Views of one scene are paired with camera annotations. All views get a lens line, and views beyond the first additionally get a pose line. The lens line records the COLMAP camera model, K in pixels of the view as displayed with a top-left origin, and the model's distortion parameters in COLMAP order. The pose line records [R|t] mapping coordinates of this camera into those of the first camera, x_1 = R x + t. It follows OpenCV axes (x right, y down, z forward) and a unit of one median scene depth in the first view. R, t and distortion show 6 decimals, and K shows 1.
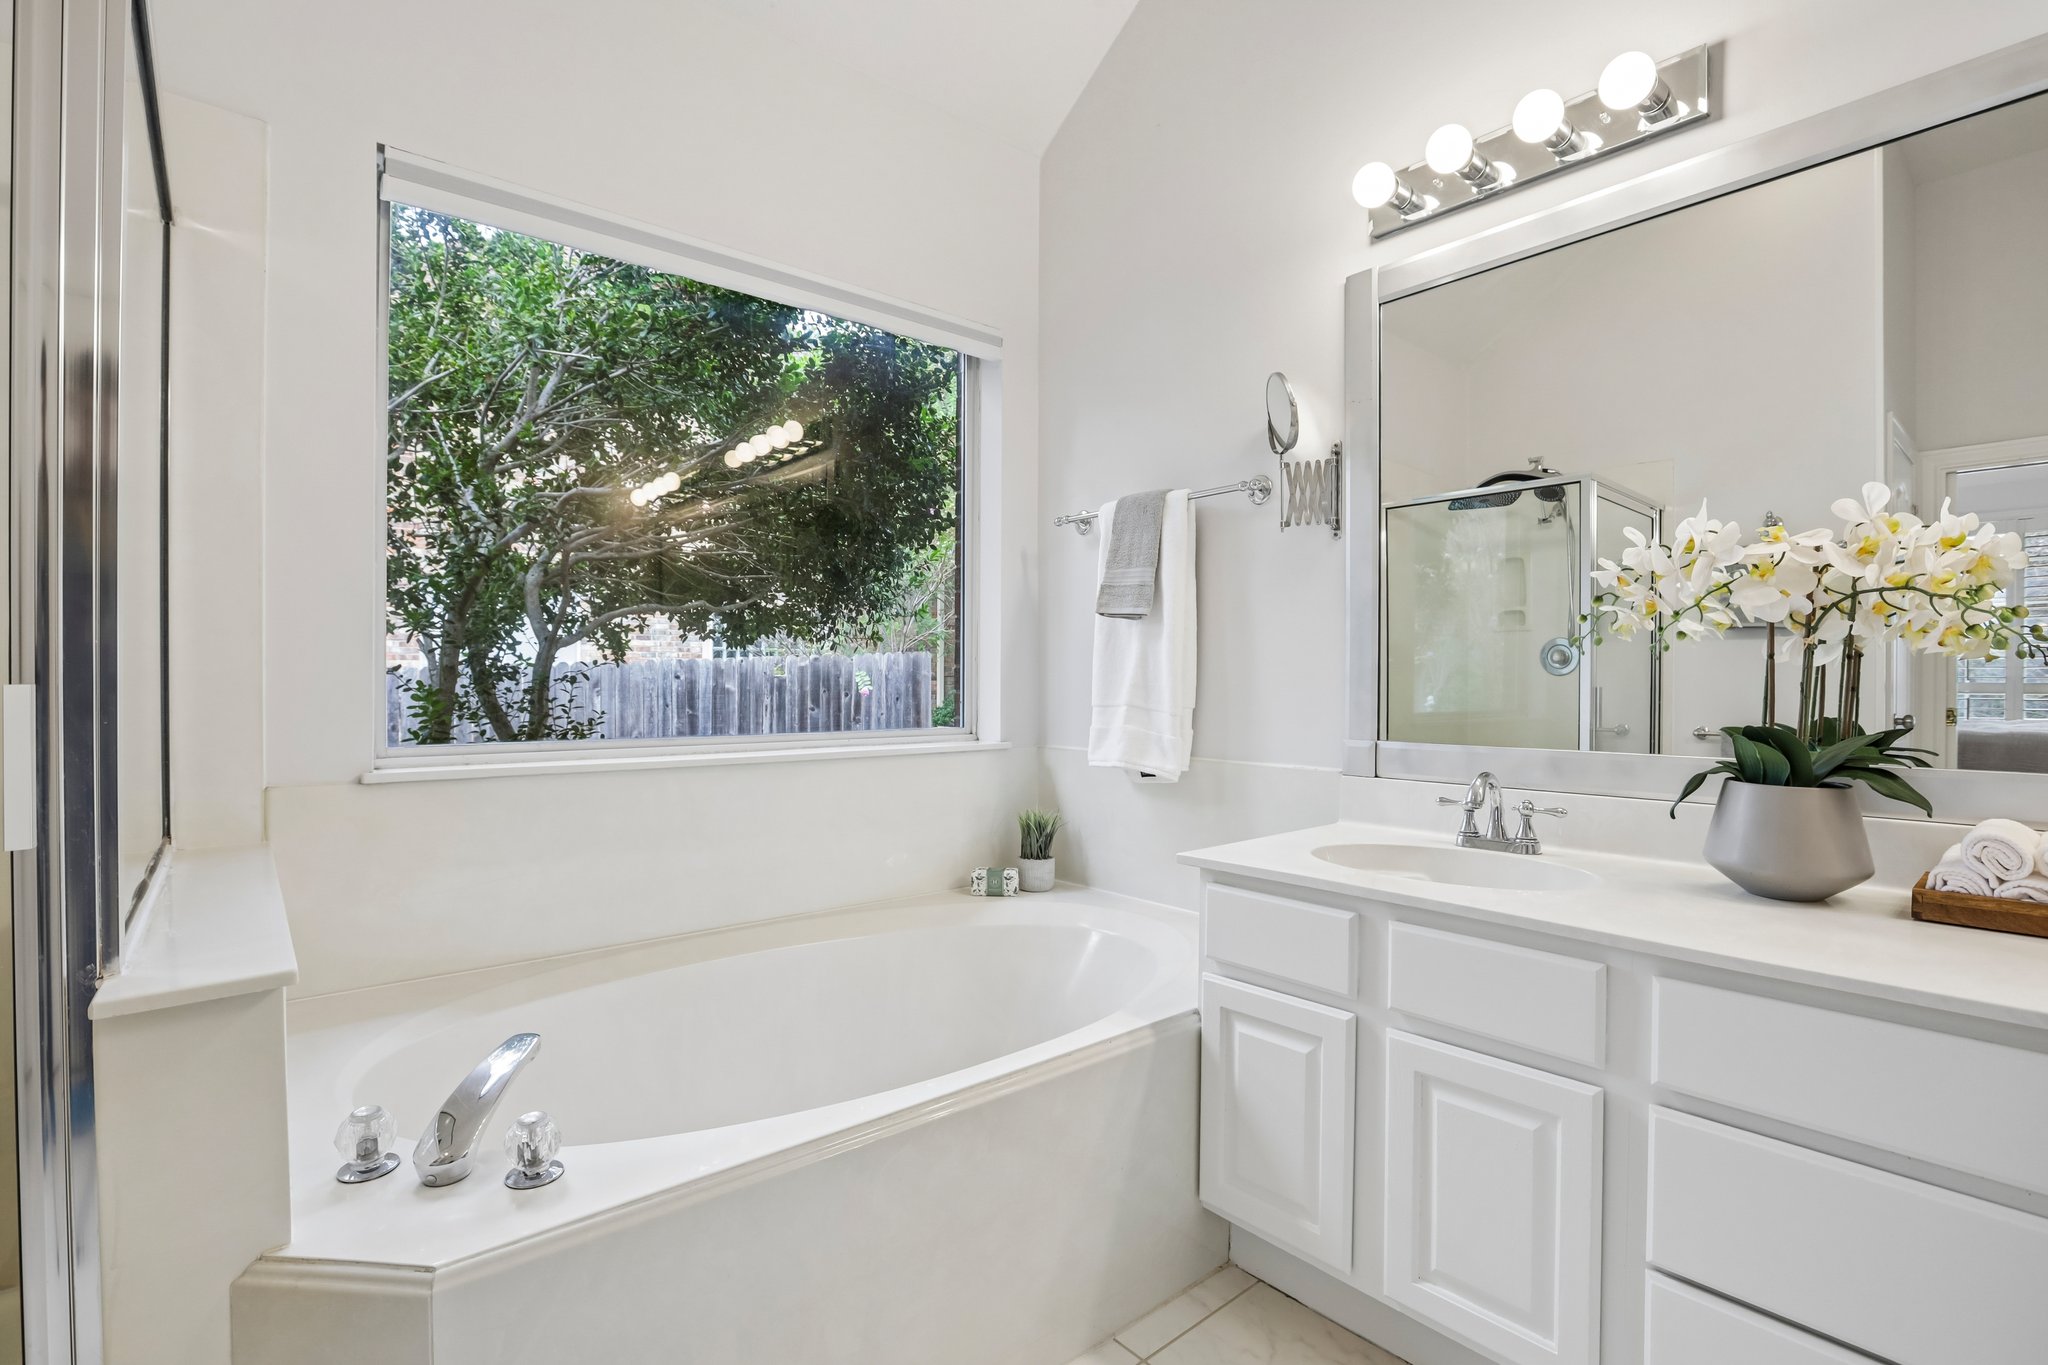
lens RADIAL K [[943.7, 0, 1024.9], [0, 943.7, 695.3], [0, 0, 1]] dist [-0.080261, 0.028565]
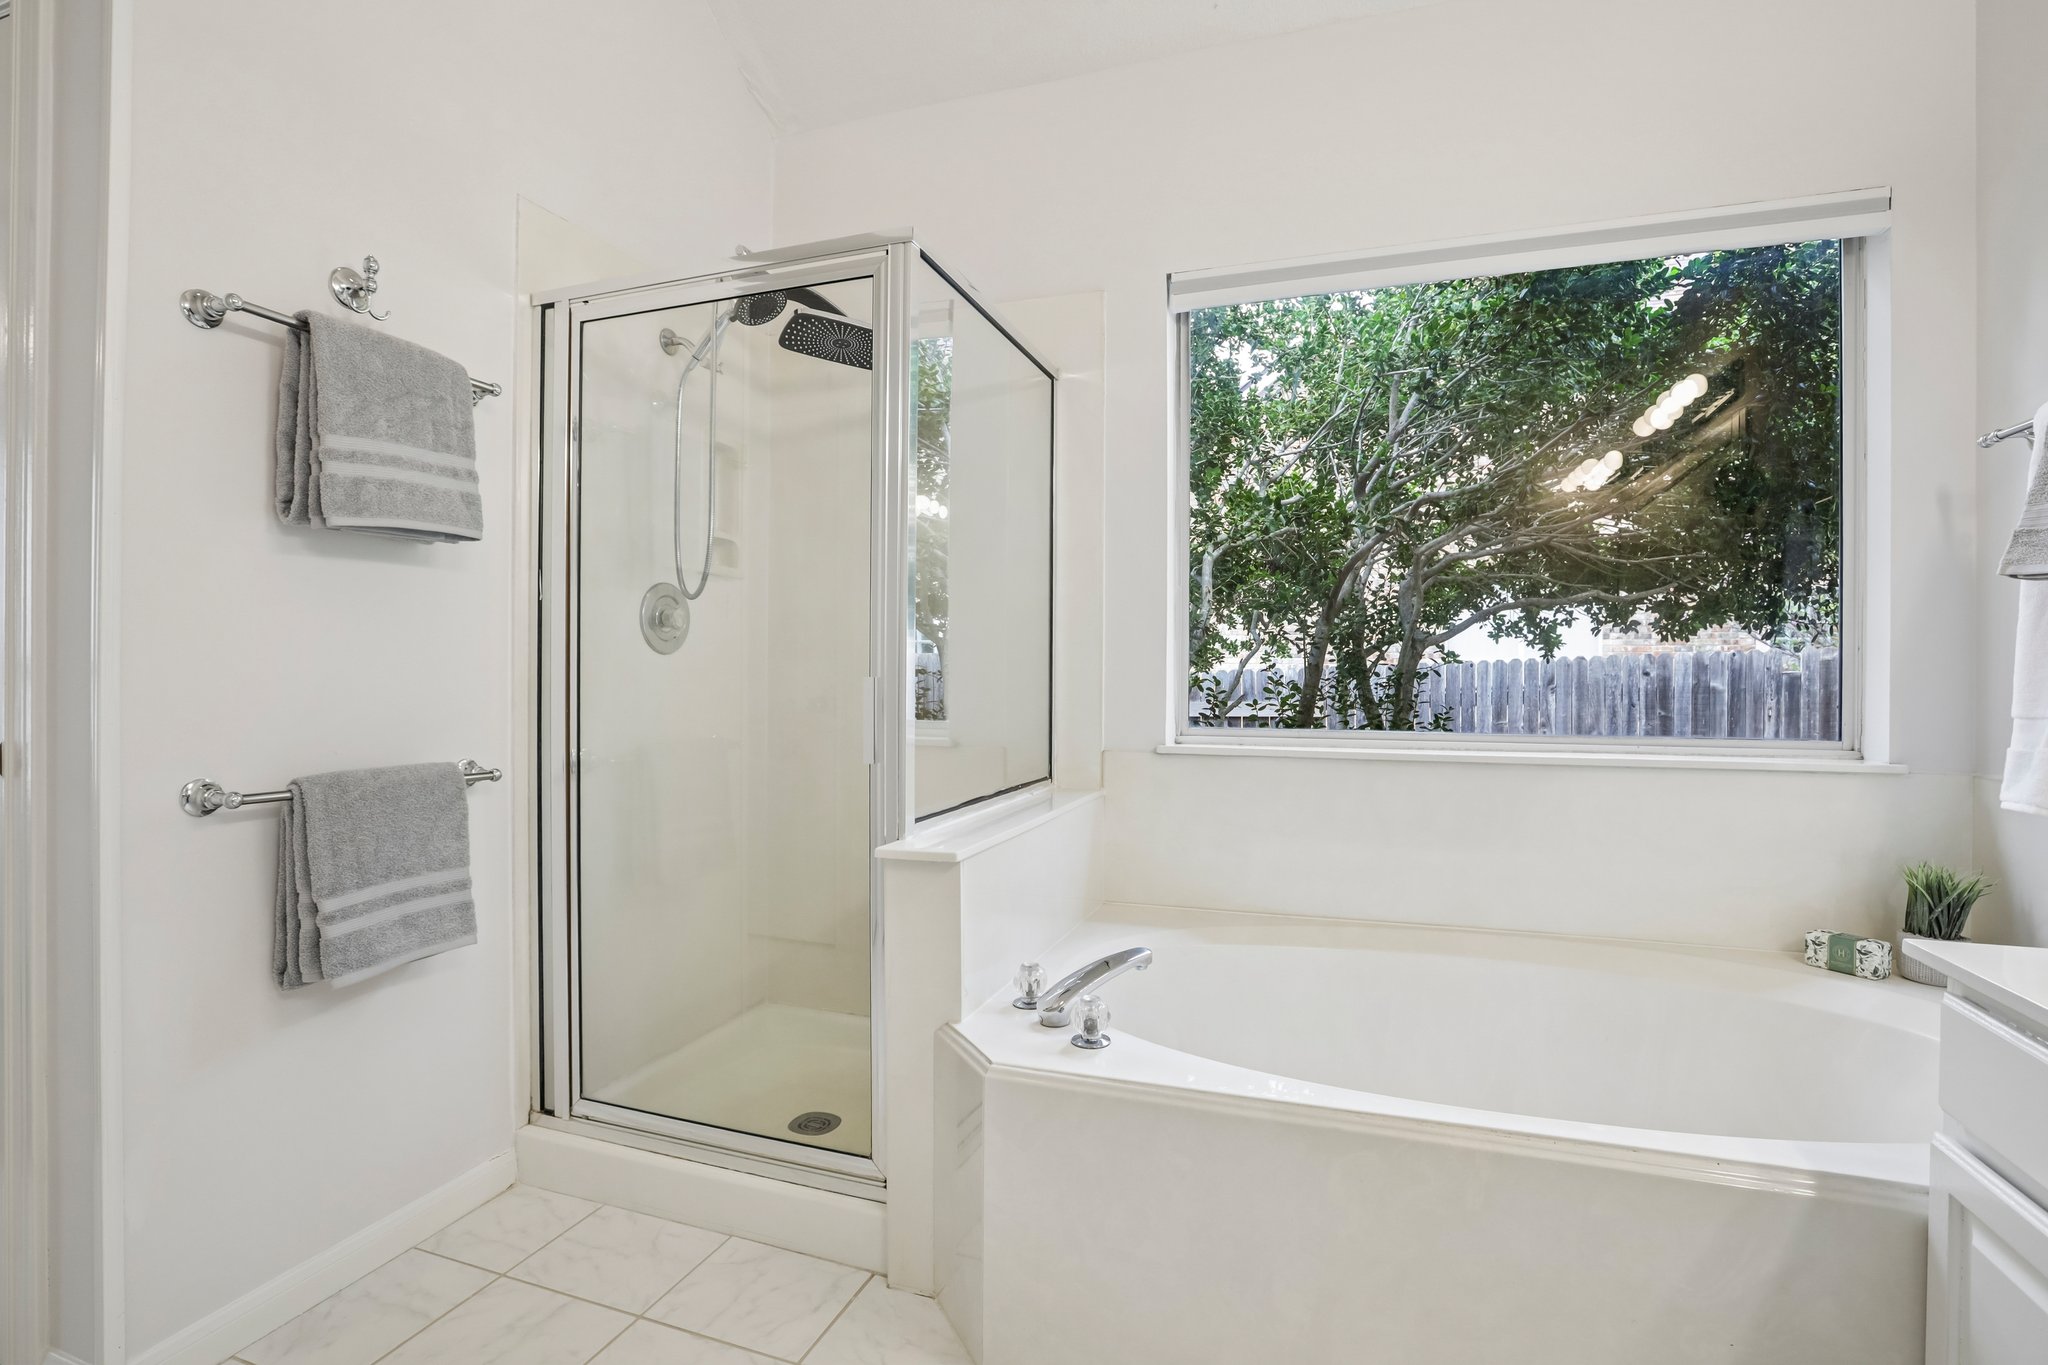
lens RADIAL K [[940.1, 0, 1024.0], [0, 940.1, 682.5], [0, 0, 1]] dist [-0.024544, 0.000654]
pose [[0.499755, 0.005822, -0.866147, 0.242950], [-0.014807, 0.999889, -0.001823, -0.001079], [0.866040, 0.013736, 0.499786, 0.081408]]
